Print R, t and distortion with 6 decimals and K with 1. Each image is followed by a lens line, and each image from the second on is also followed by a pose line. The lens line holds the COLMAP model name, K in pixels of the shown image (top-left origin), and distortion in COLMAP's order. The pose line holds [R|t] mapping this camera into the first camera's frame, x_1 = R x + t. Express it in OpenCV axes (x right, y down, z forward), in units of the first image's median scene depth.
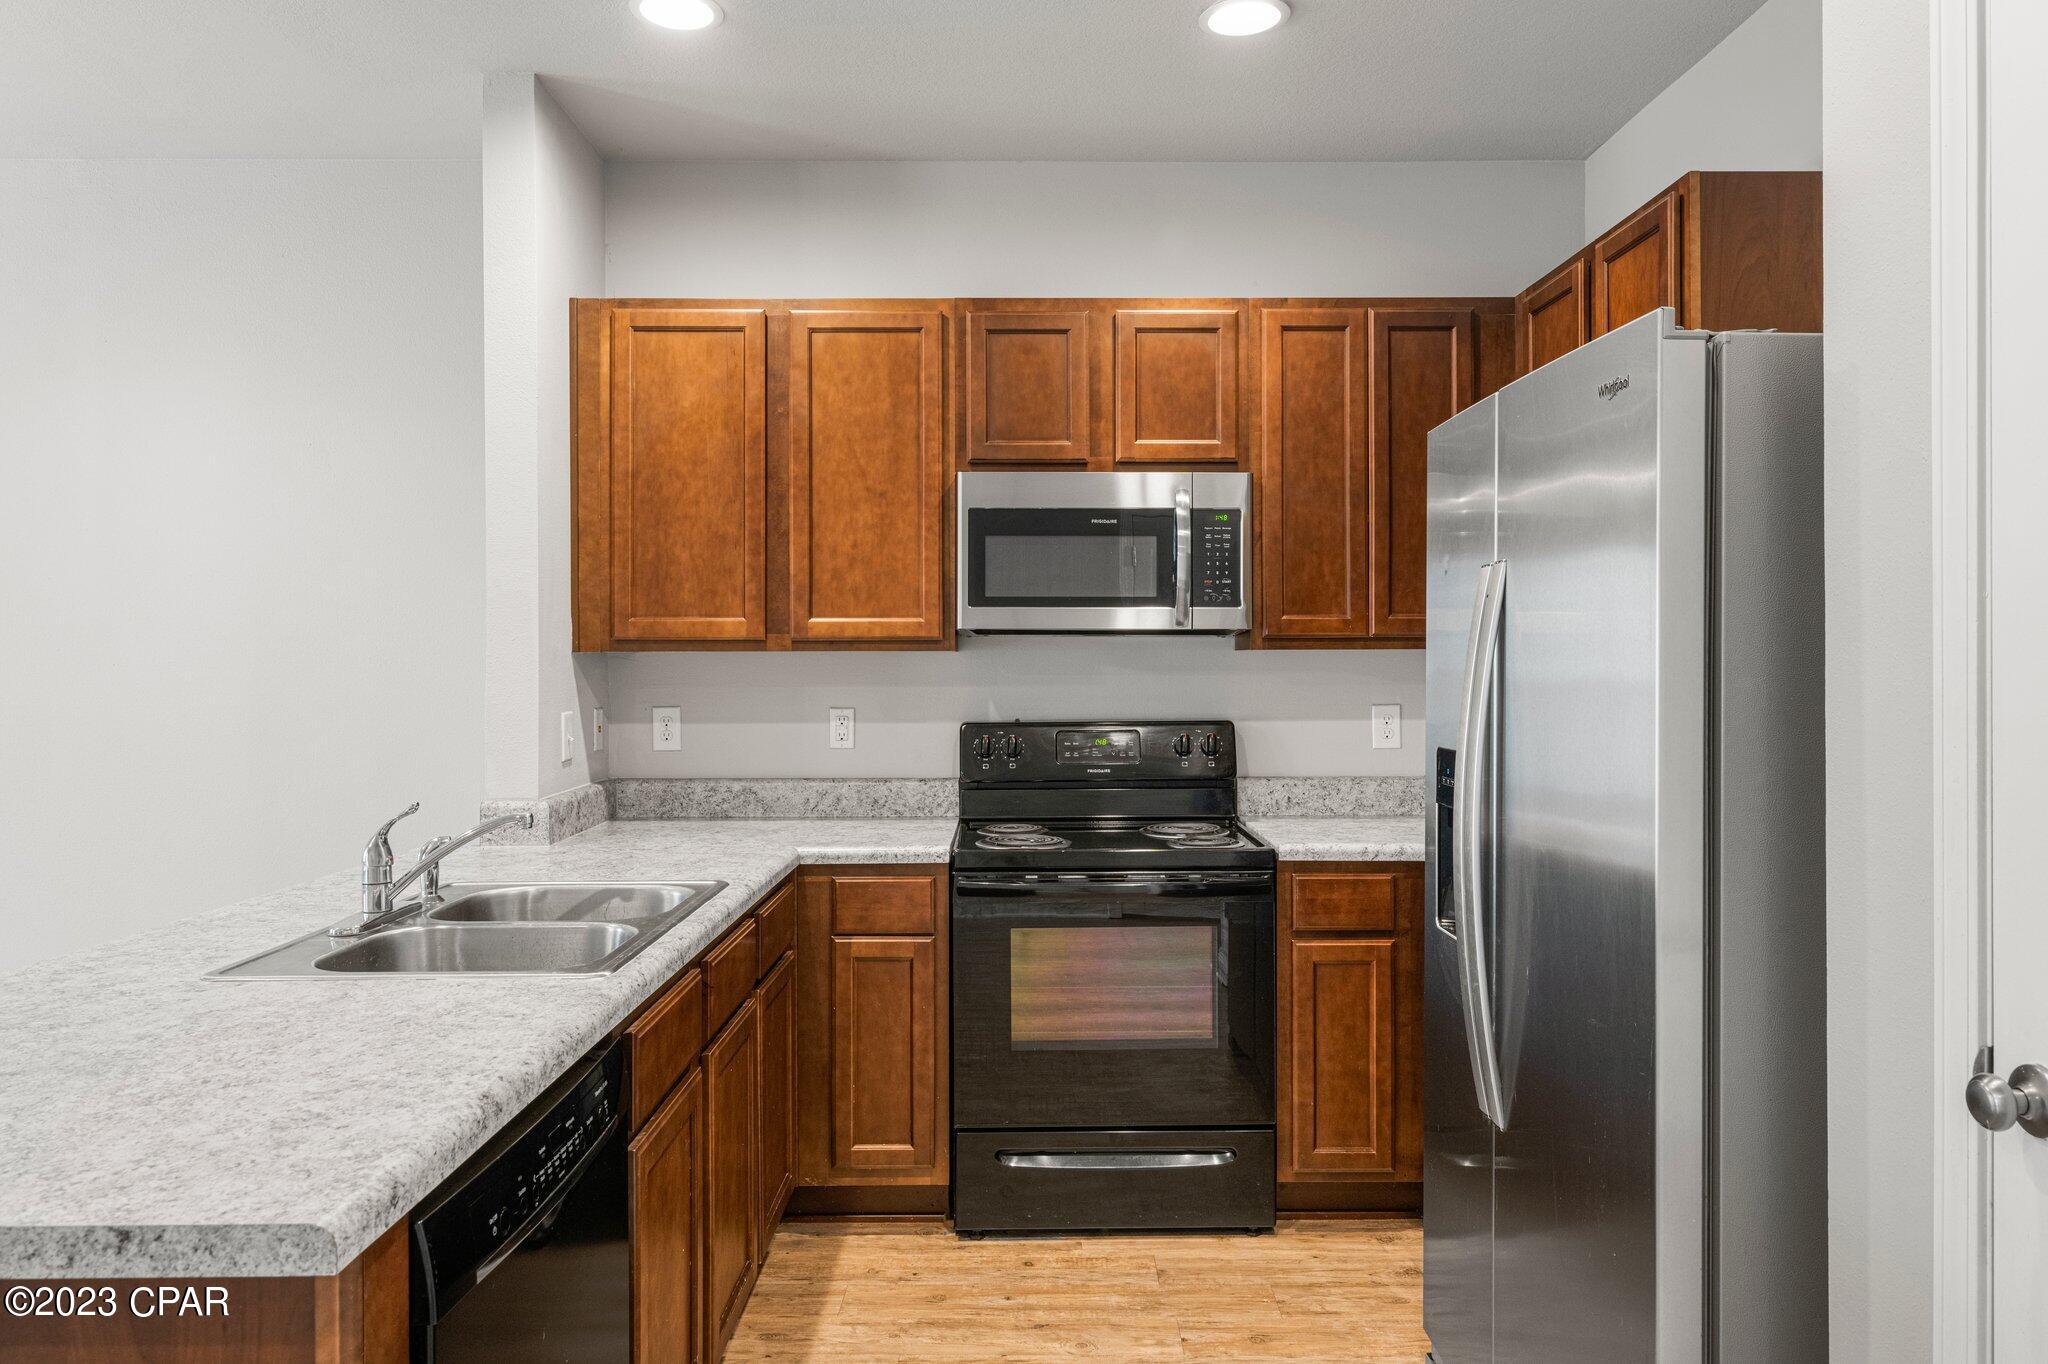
lens RADIAL K [[1378.1, 0, 1030.7], [0, 1378.1, 657.9], [0, 0, 1]] dist [0.000781, 0.004234]
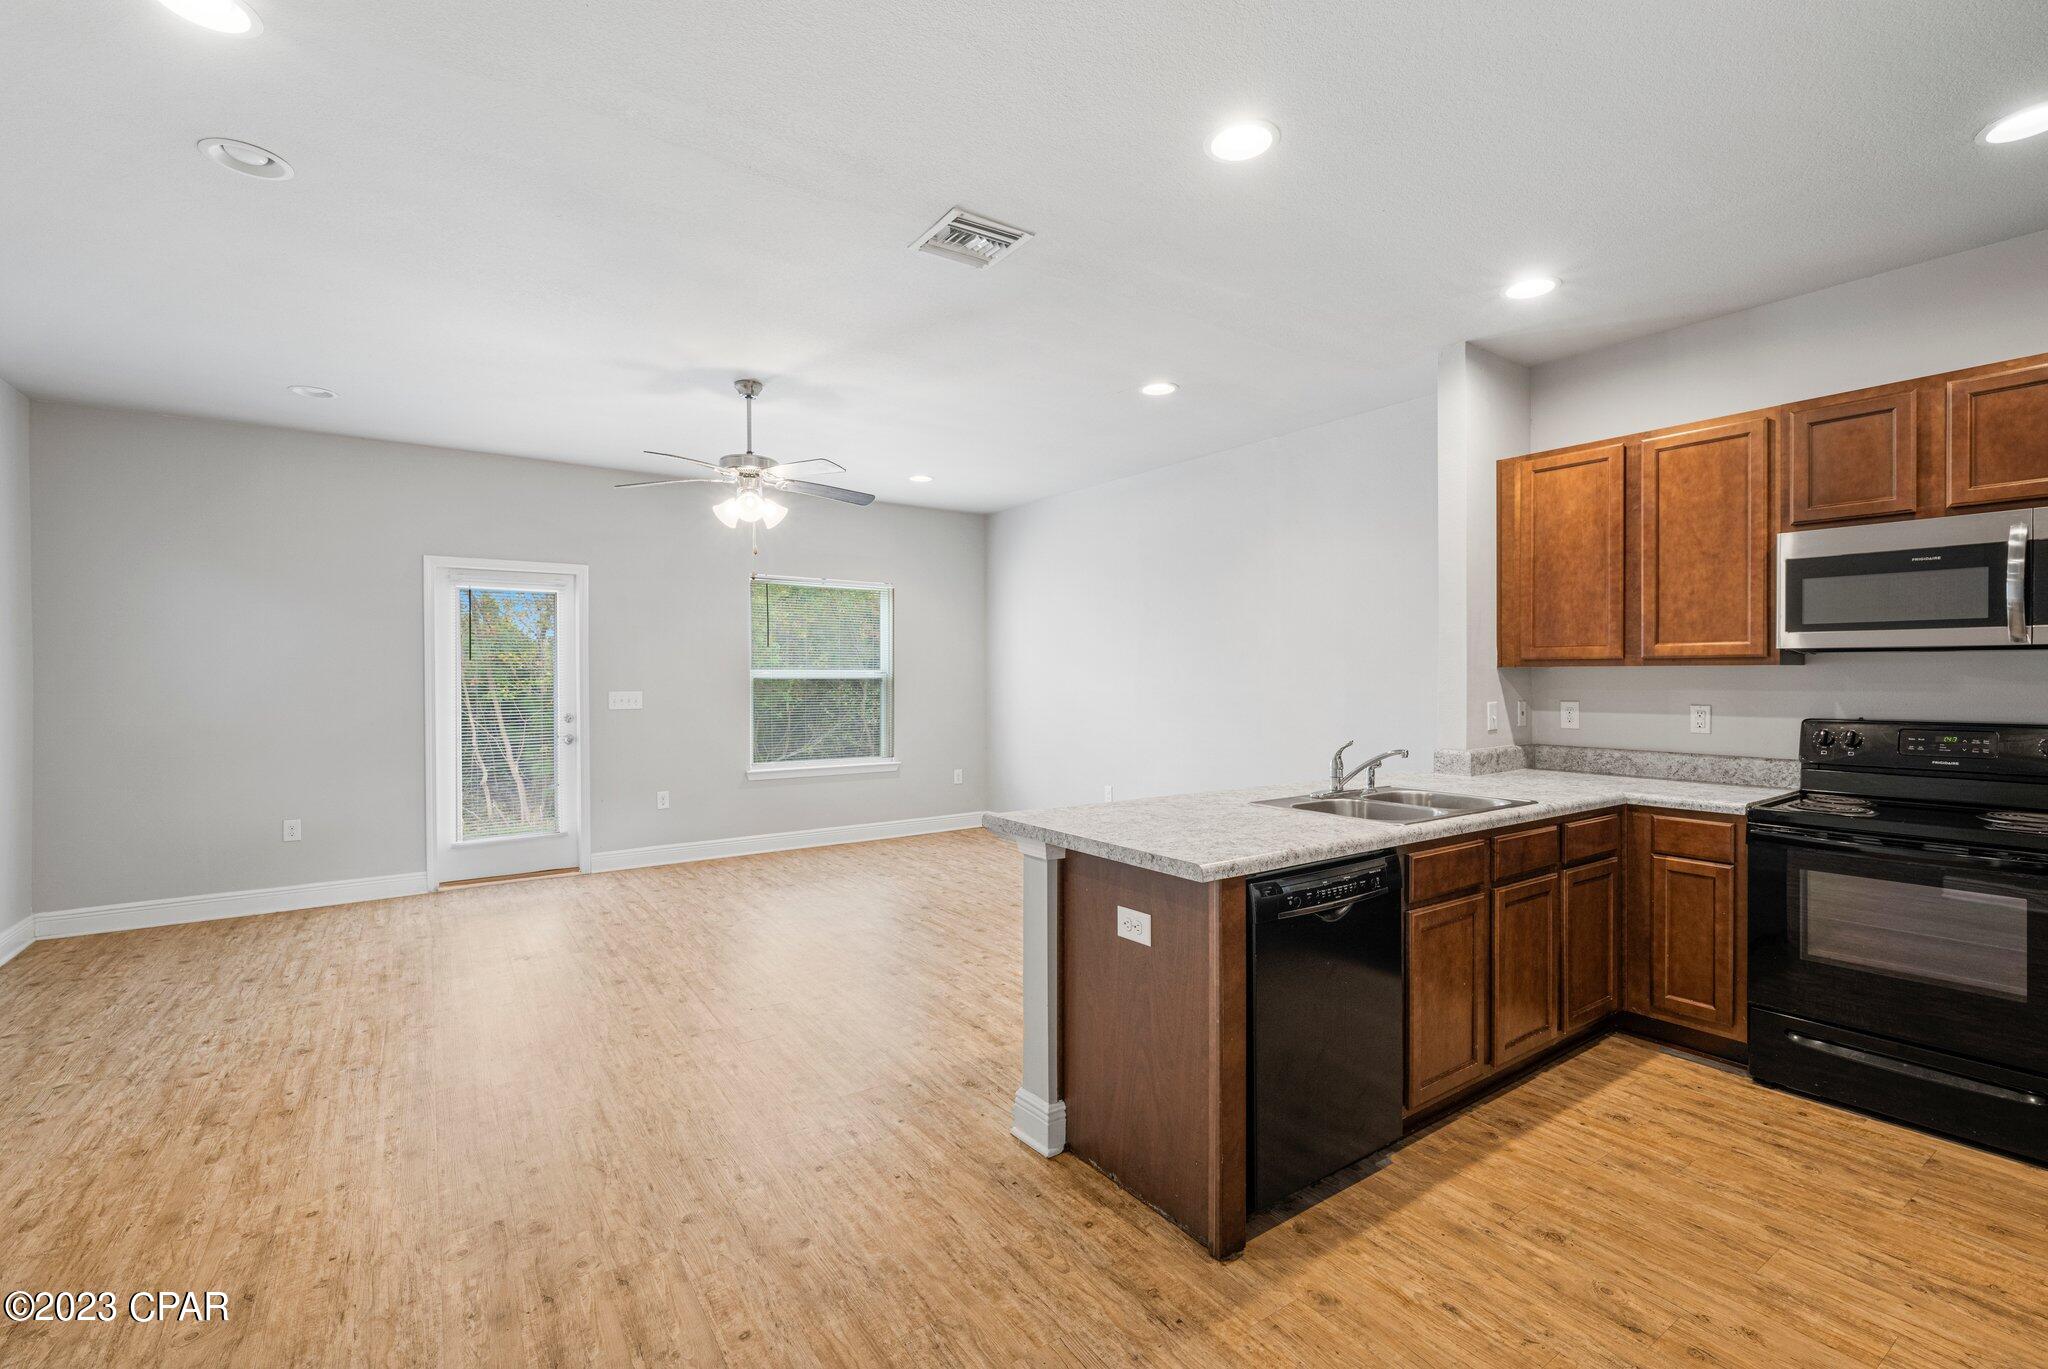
lens RADIAL K [[887.6, 0, 1024.3], [0, 887.6, 681.0], [0, 0, 1]] dist [-0.001680, 0.000067]
pose [[0.567845, 0.006682, -0.823108, 0.243719], [0.004032, 0.999932, 0.010899, -0.001571], [0.823126, -0.009507, 0.567780, -0.111973]]
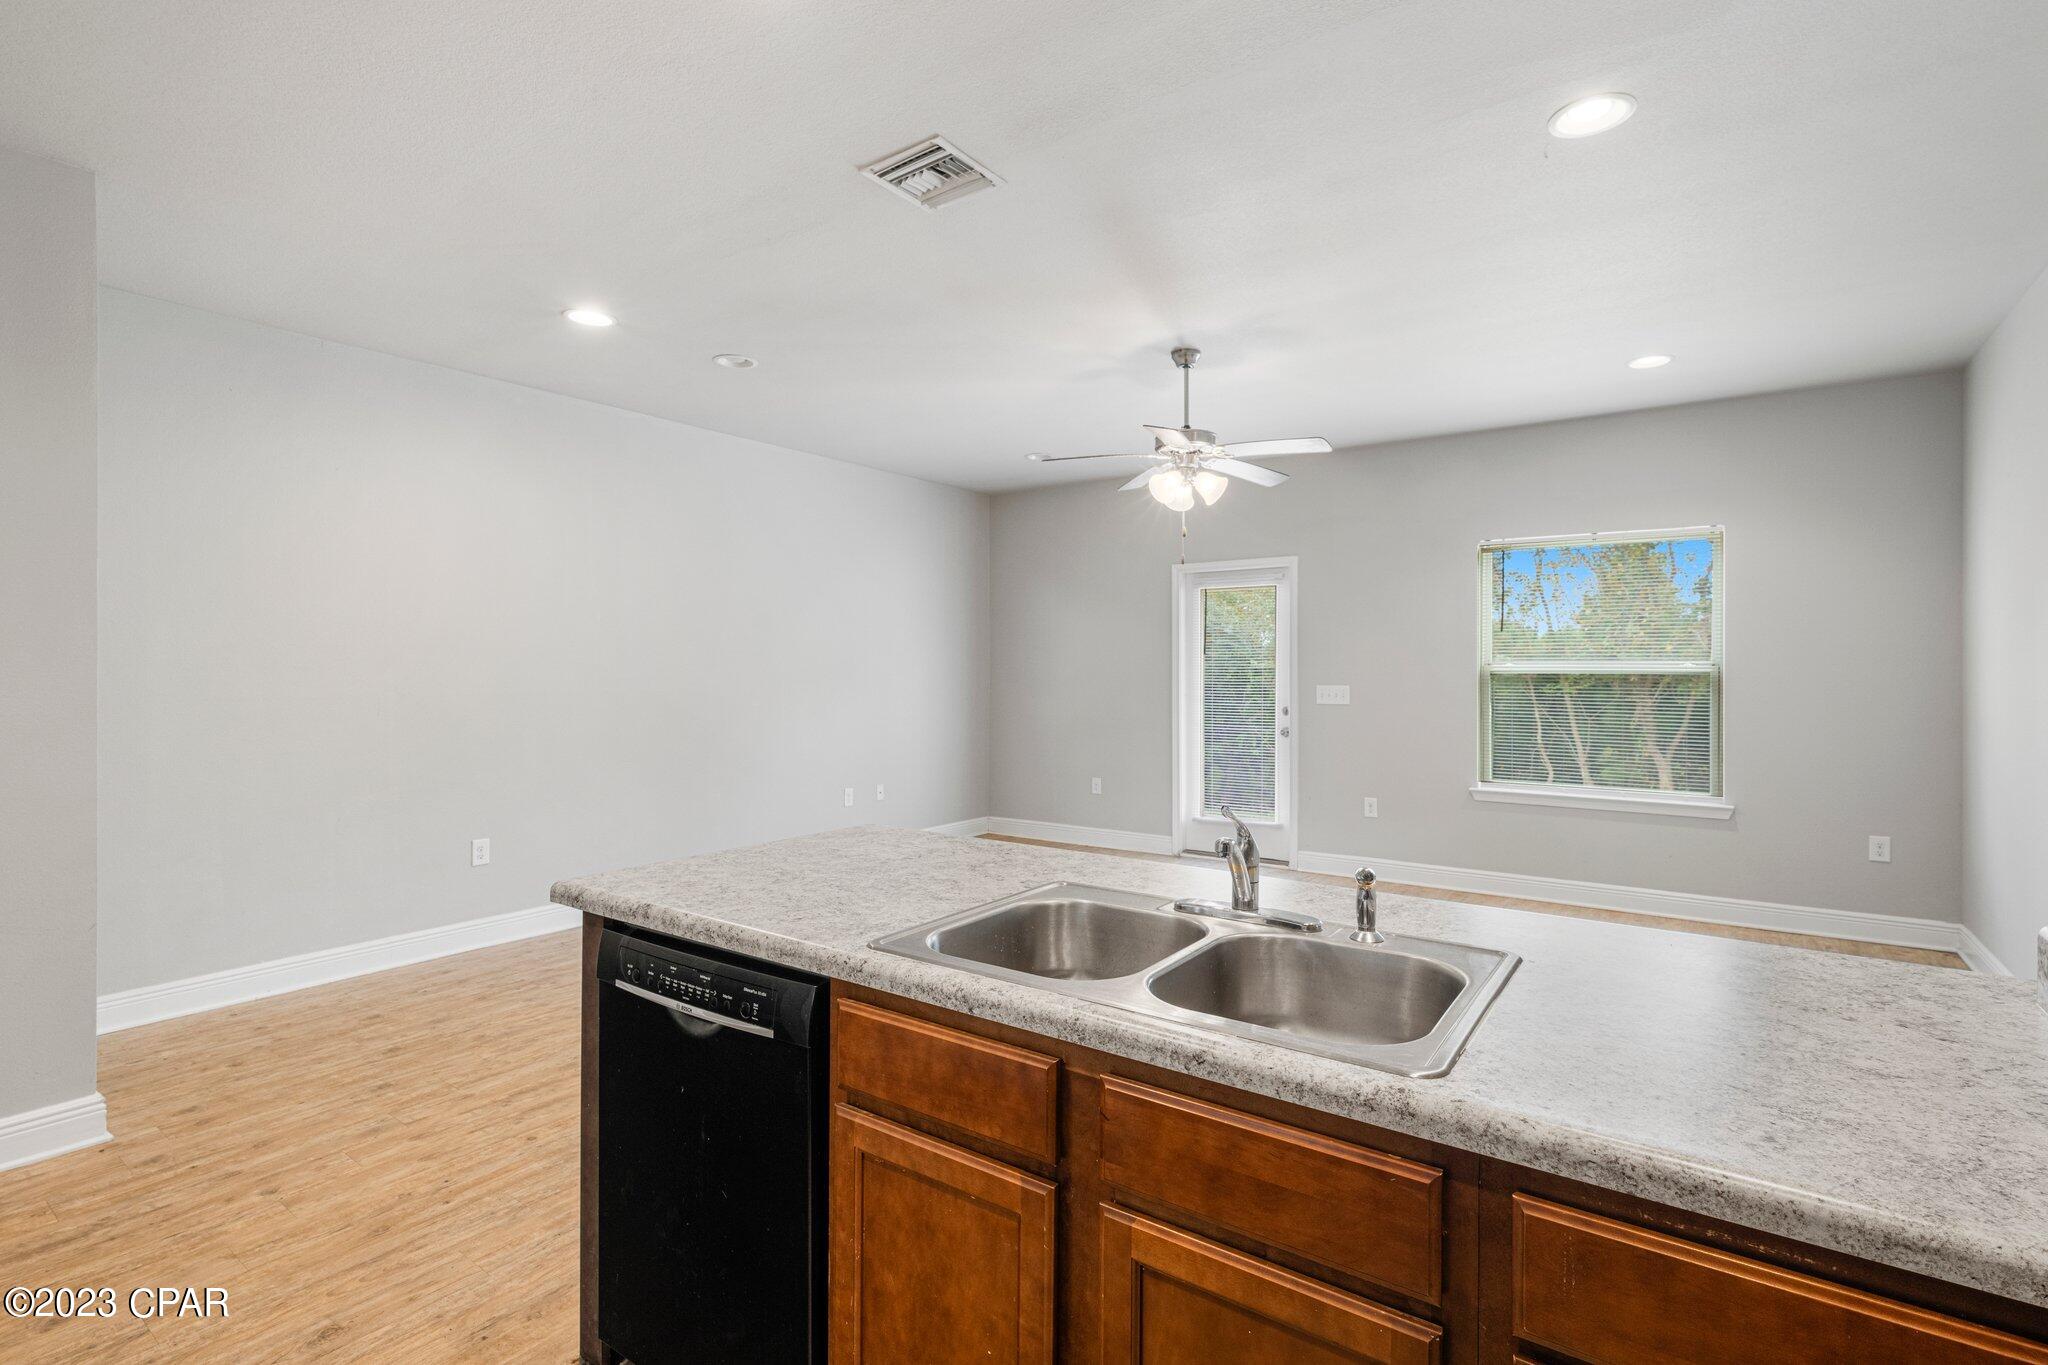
lens RADIAL K [[963.0, 0, 1030.1], [0, 963.0, 671.4], [0, 0, 1]] dist [0.005281, -0.000685]
pose [[-0.586122, 0.004531, -0.810210, 0.130402], [0.005594, 0.999983, 0.001545, 0.002919], [0.810204, -0.003627, -0.586137, 0.827400]]
